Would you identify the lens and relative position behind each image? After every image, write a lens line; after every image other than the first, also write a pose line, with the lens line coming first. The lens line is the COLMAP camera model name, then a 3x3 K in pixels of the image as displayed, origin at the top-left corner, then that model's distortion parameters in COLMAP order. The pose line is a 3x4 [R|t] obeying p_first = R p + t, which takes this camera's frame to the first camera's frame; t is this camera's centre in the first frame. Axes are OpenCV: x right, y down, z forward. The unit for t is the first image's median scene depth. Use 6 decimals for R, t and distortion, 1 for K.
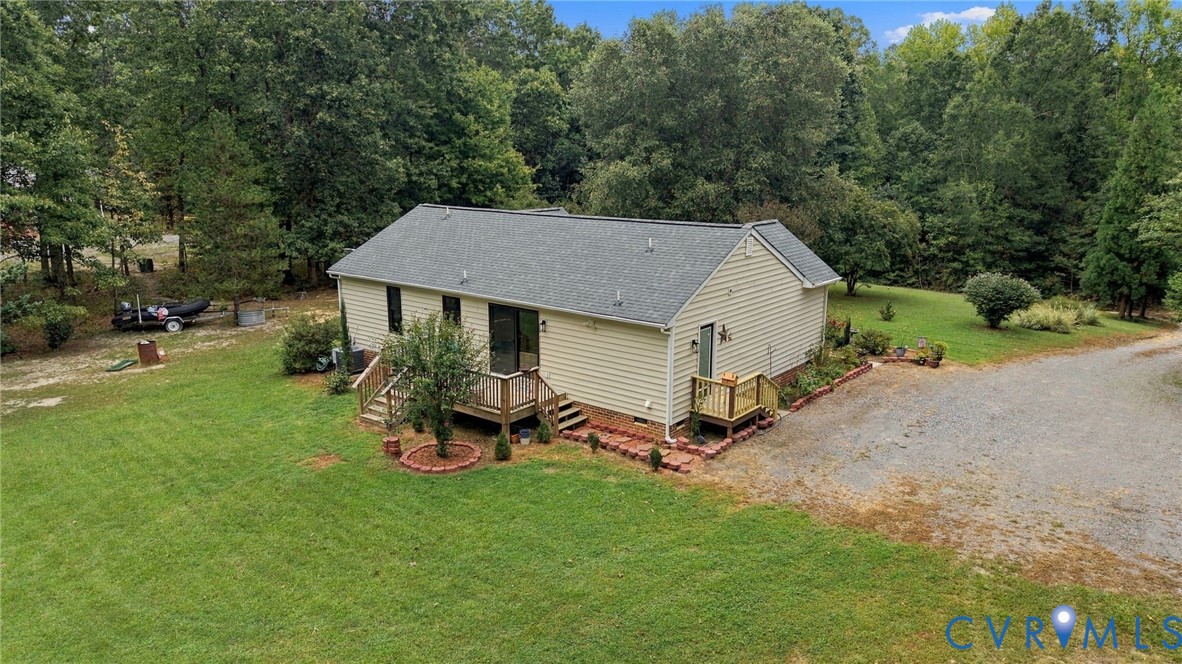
lens RADIAL K [[800.9, 0, 591.0], [0, 800.9, 332.0], [0, 0, 1]] dist [0.029436, -0.004436]
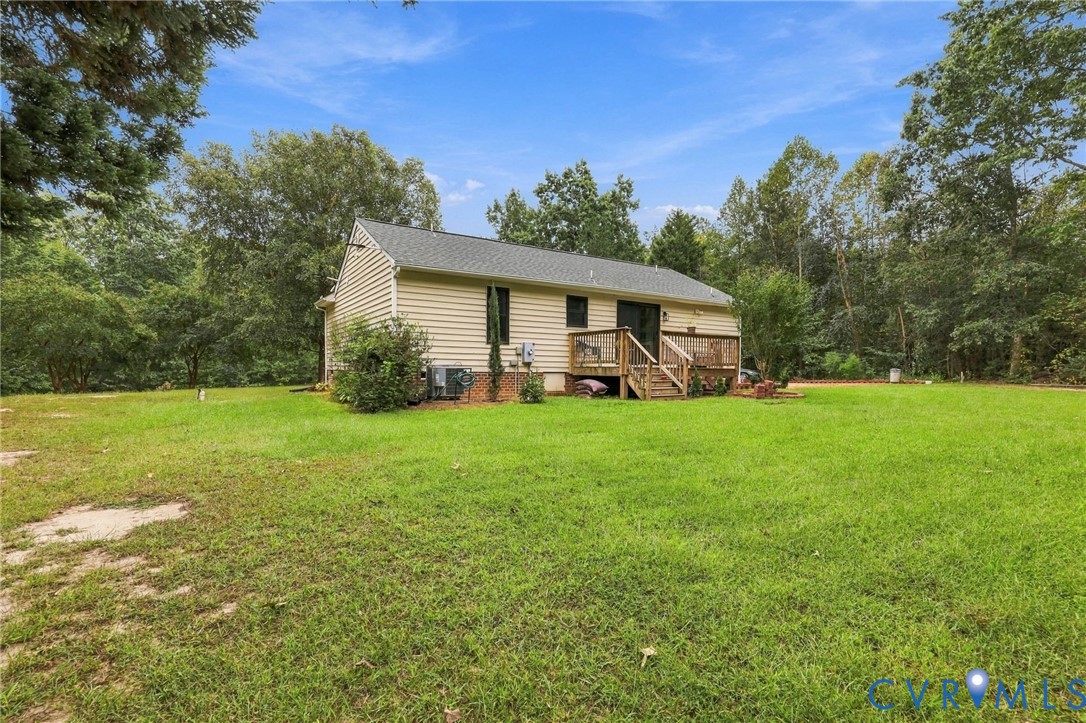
lens RADIAL K [[510.9, 0, 528.9], [0, 510.9, 395.7], [0, 0, 1]] dist [-0.000592, 0.000148]
pose [[0.331601, -0.041517, 0.942506, -0.958519], [0.206808, 0.977931, -0.029683, 0.100652], [-0.920473, 0.204761, 0.332869, 1.031476]]
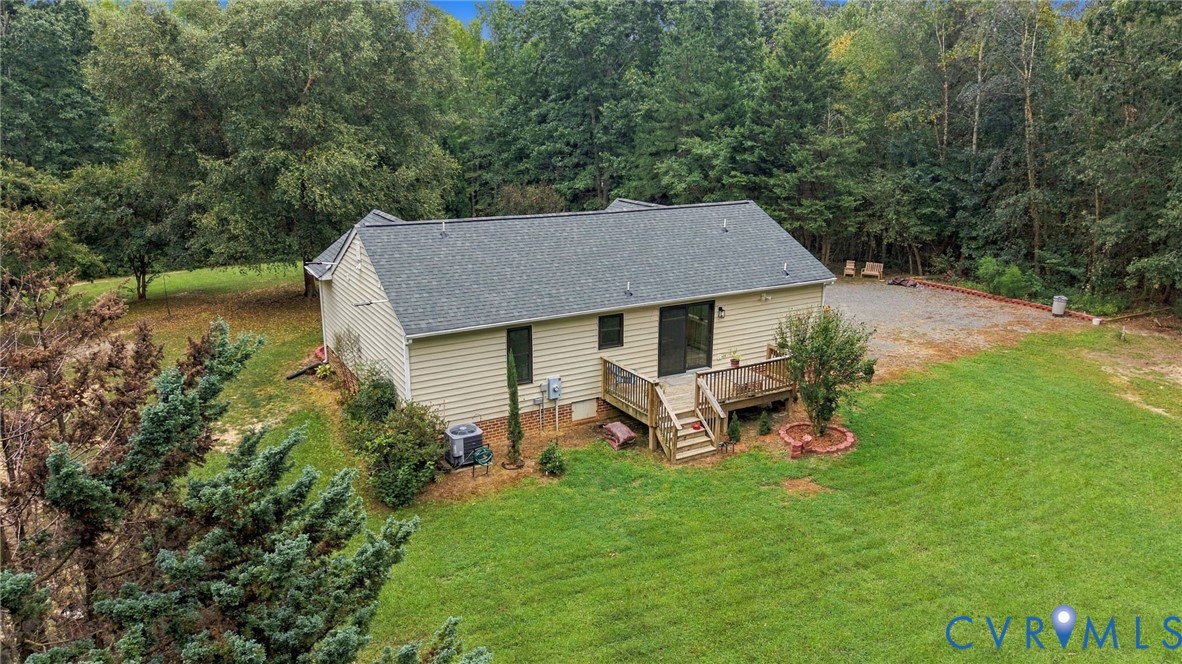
lens RADIAL K [[800.9, 0, 591.0], [0, 800.9, 332.0], [0, 0, 1]] dist [0.029436, -0.004436]
pose [[0.360603, -0.240894, 0.901075, -1.178404], [0.211662, 0.962004, 0.172477, -0.219263], [-0.908386, 0.128527, 0.397889, 0.793383]]
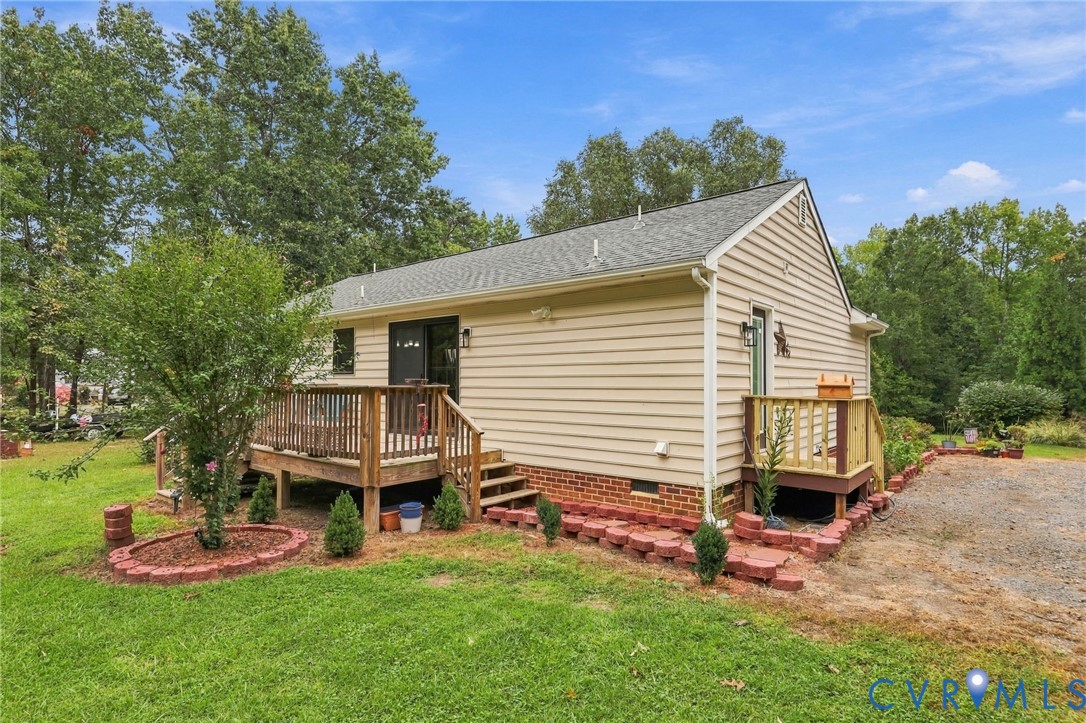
lens RADIAL K [[559.3, 0, 531.9], [0, 559.3, 380.5], [0, 0, 1]] dist [-0.005071, 0.000579]
pose [[0.999572, 0.002553, -0.029147, 0.002410], [-0.009222, 0.972907, -0.231011, 0.128391], [0.027768, 0.231181, 0.972514, 0.650553]]
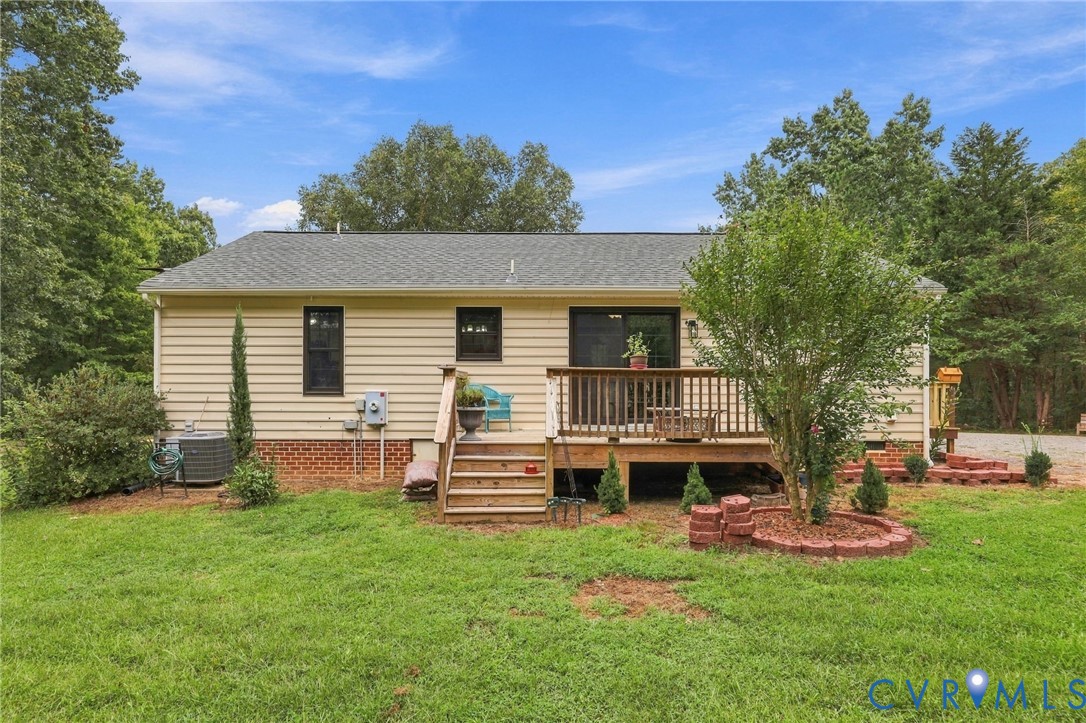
lens RADIAL K [[580.0, 0, 528.0], [0, 580.0, 390.8], [0, 0, 1]] dist [0.000224, 0.000093]
pose [[0.776532, 0.001155, 0.630077, -0.489242], [0.140696, 0.974430, -0.175186, 0.111090], [-0.614168, 0.224687, 0.756514, 0.799628]]
